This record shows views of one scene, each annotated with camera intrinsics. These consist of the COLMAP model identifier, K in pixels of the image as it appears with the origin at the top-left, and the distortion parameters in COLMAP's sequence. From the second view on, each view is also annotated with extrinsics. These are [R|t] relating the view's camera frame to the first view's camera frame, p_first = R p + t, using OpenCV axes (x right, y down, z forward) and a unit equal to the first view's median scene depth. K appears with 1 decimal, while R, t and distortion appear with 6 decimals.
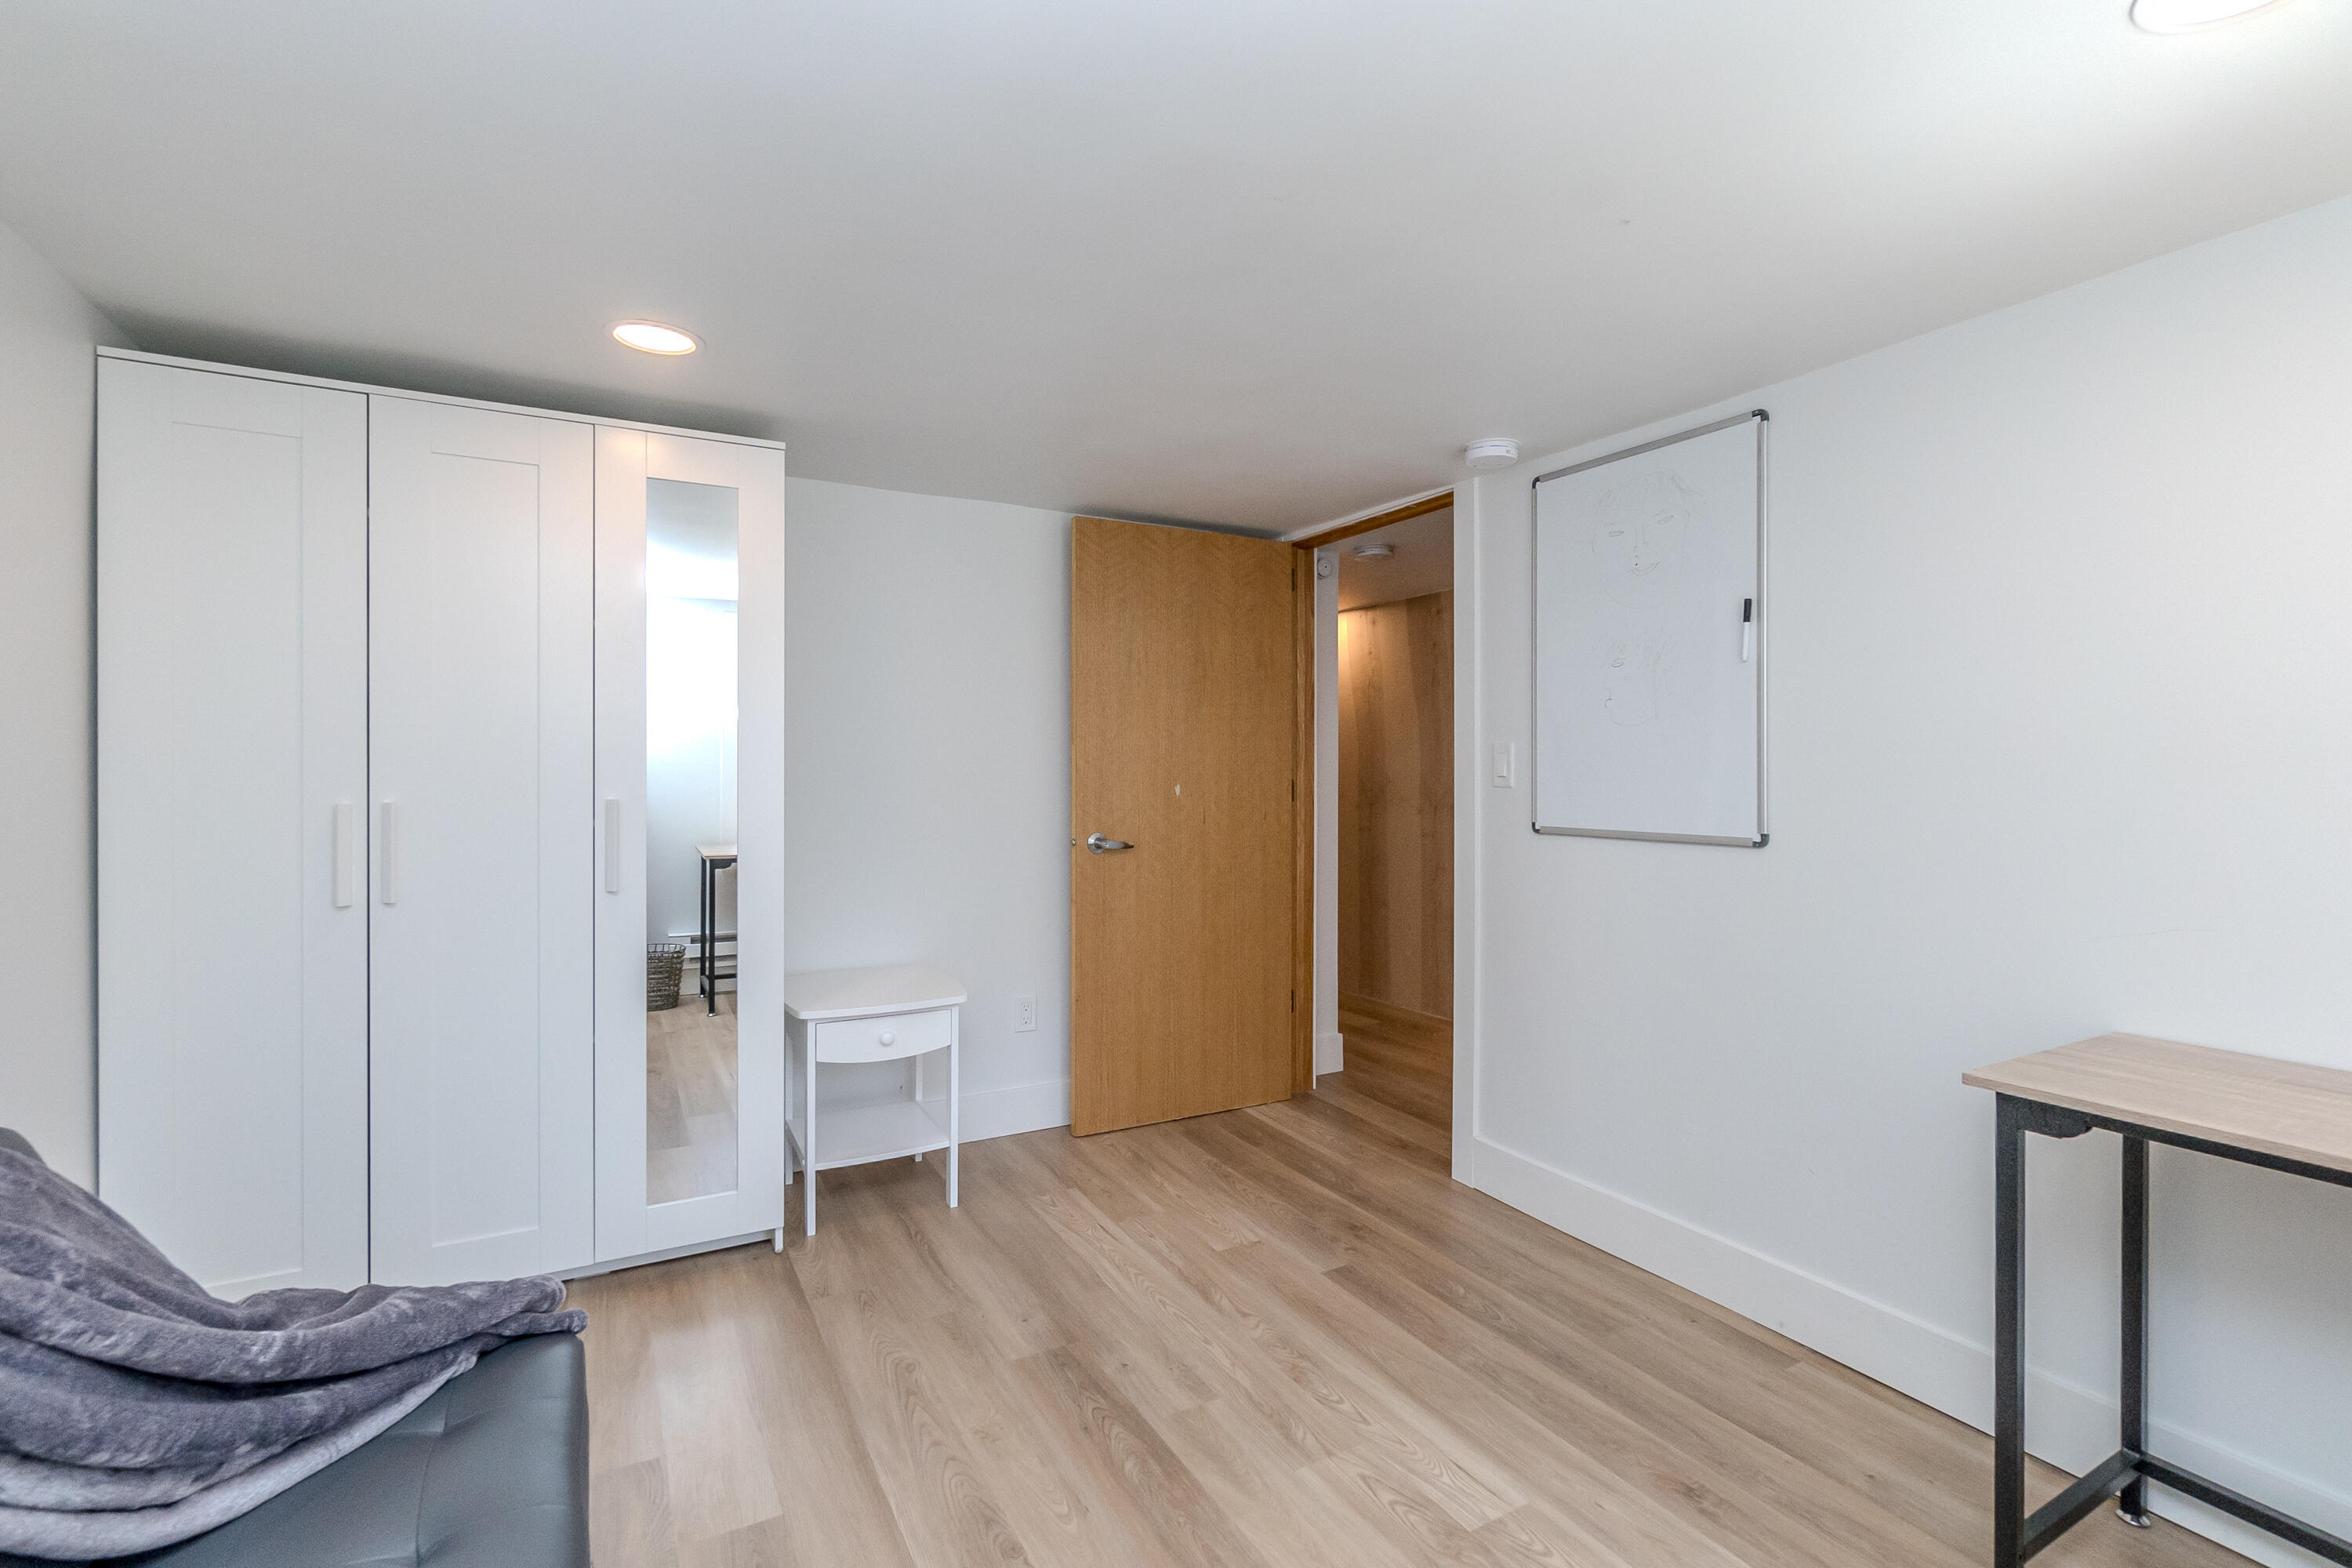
lens RADIAL K [[1035.6, 0, 1179.3], [0, 1035.6, 770.3], [0, 0, 1]] dist [-0.003428, 0.000911]
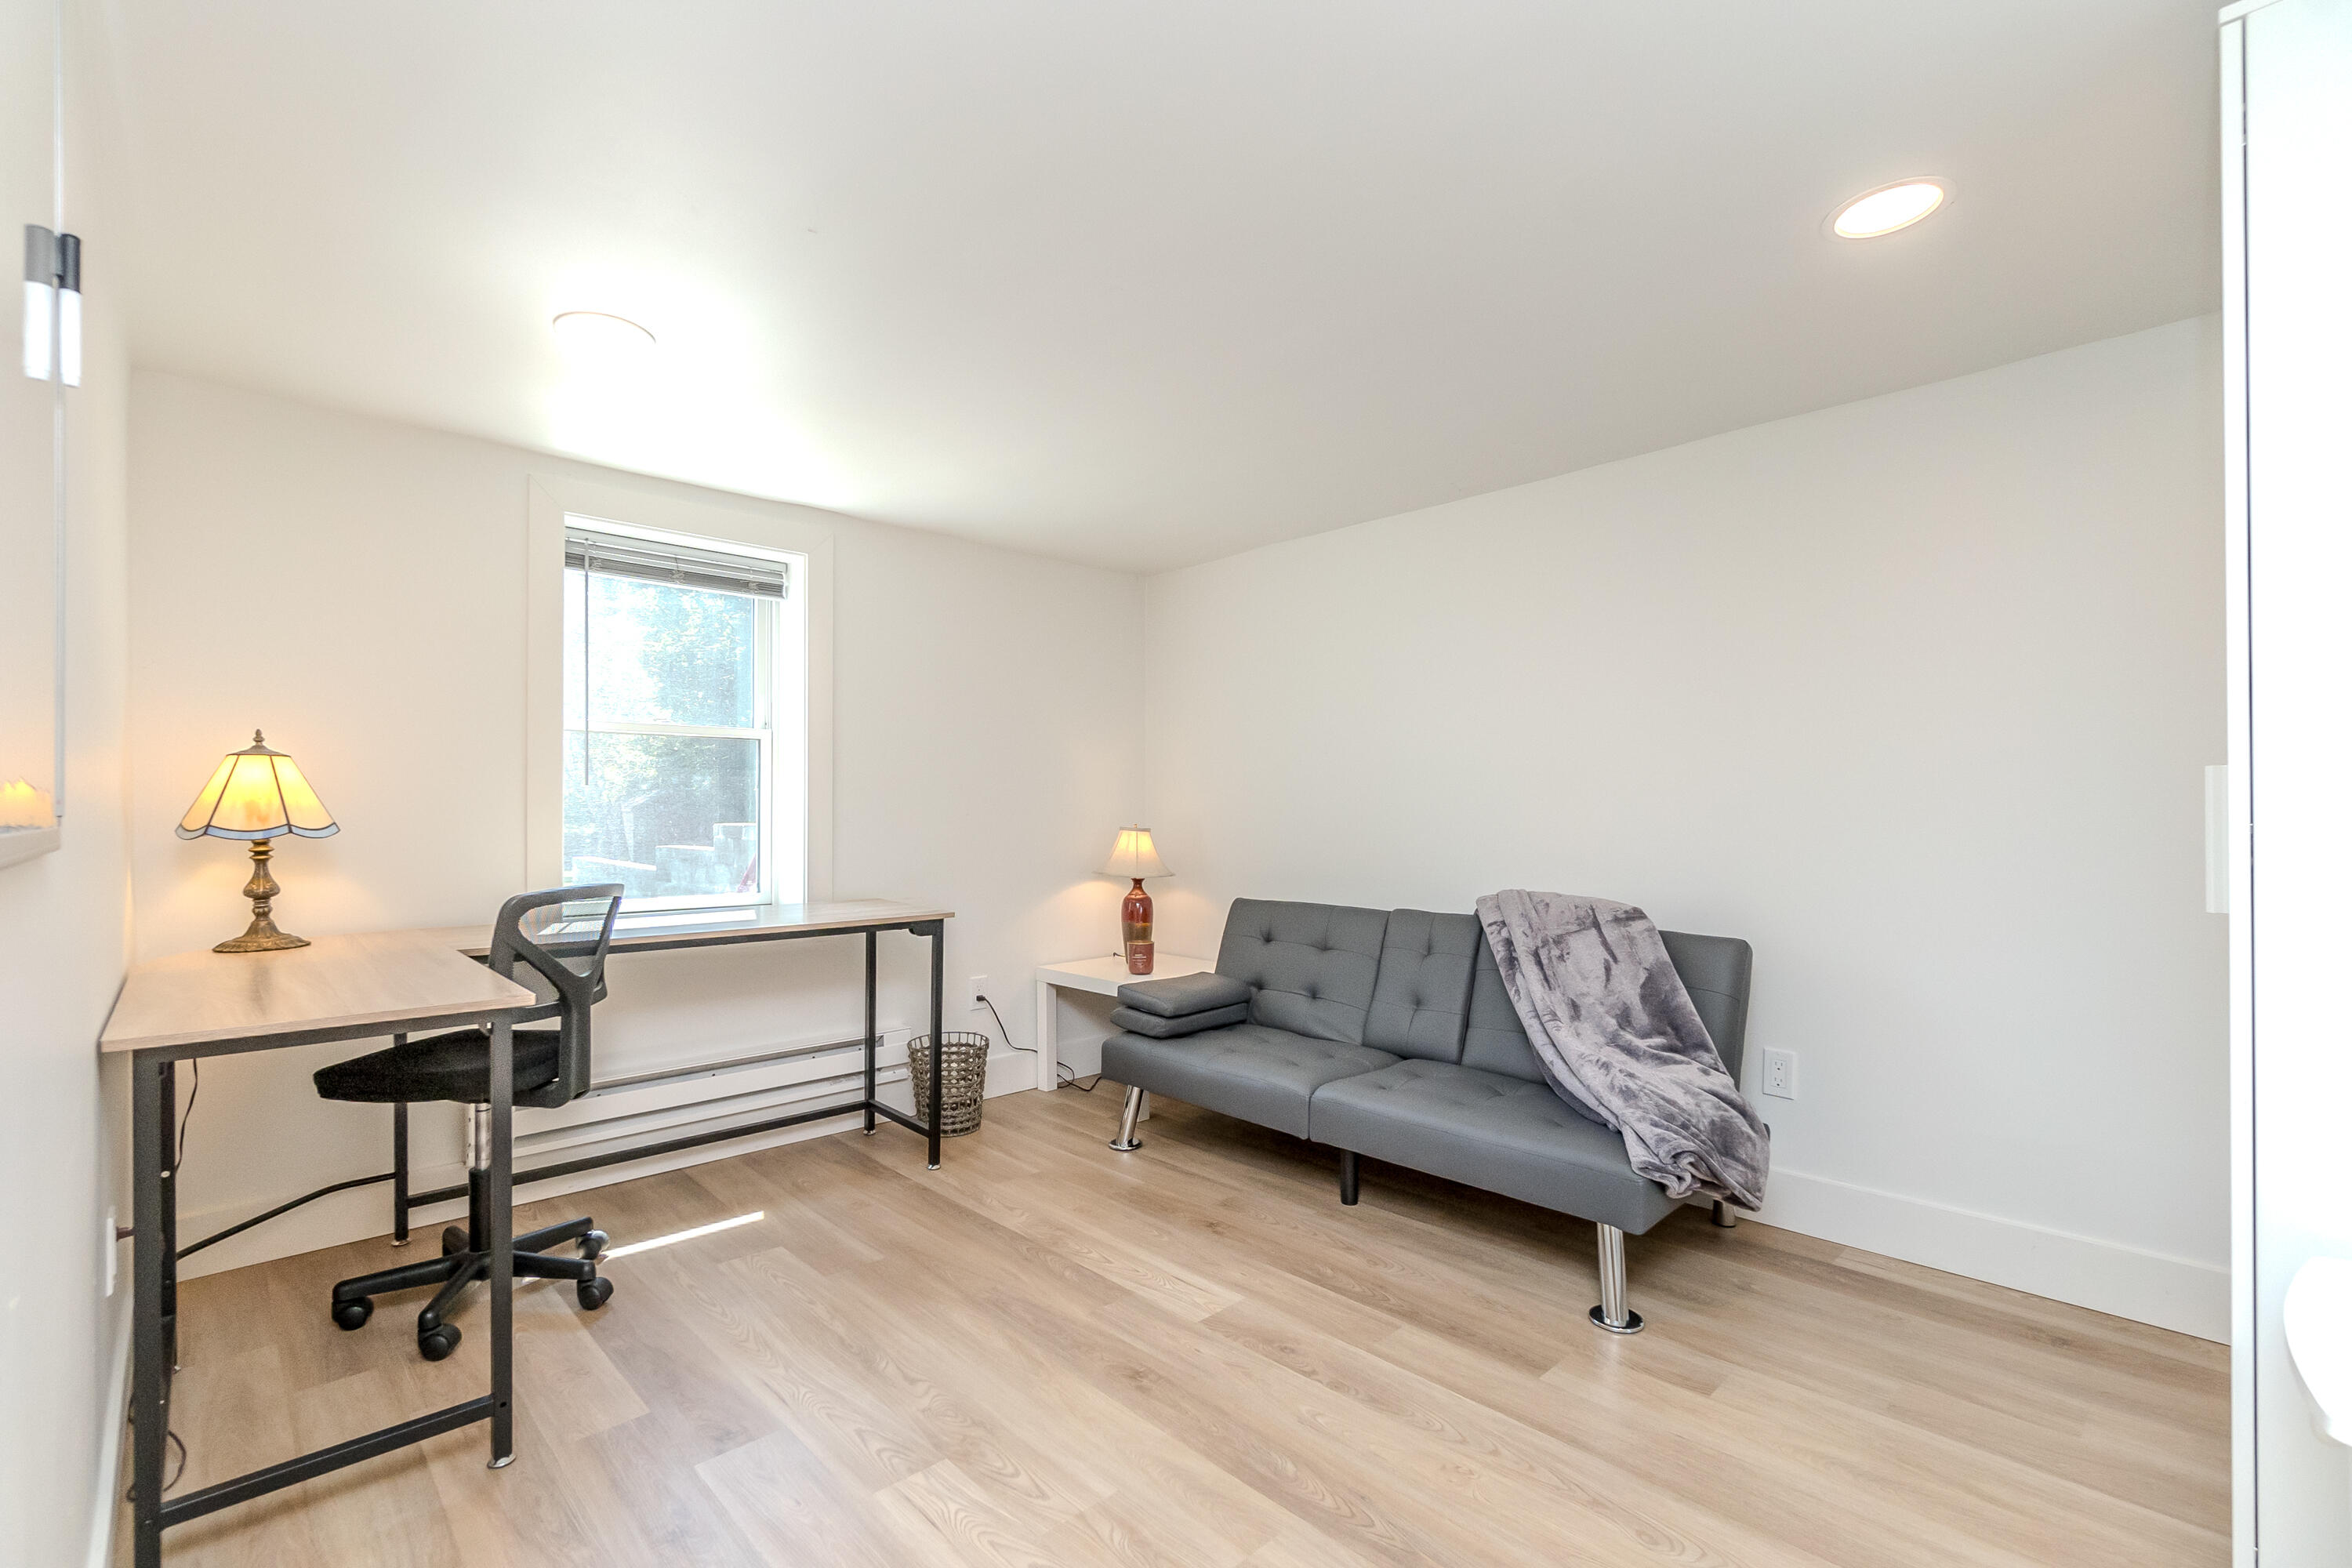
lens RADIAL K [[1035.6, 0, 1179.2], [0, 1035.6, 797.8], [0, 0, 1]] dist [-0.003428, 0.000911]
pose [[-0.967004, -0.006906, -0.254667, 0.298360], [-0.002717, 0.999855, -0.016798, 0.074497], [0.254746, -0.015552, -0.966883, 1.919336]]
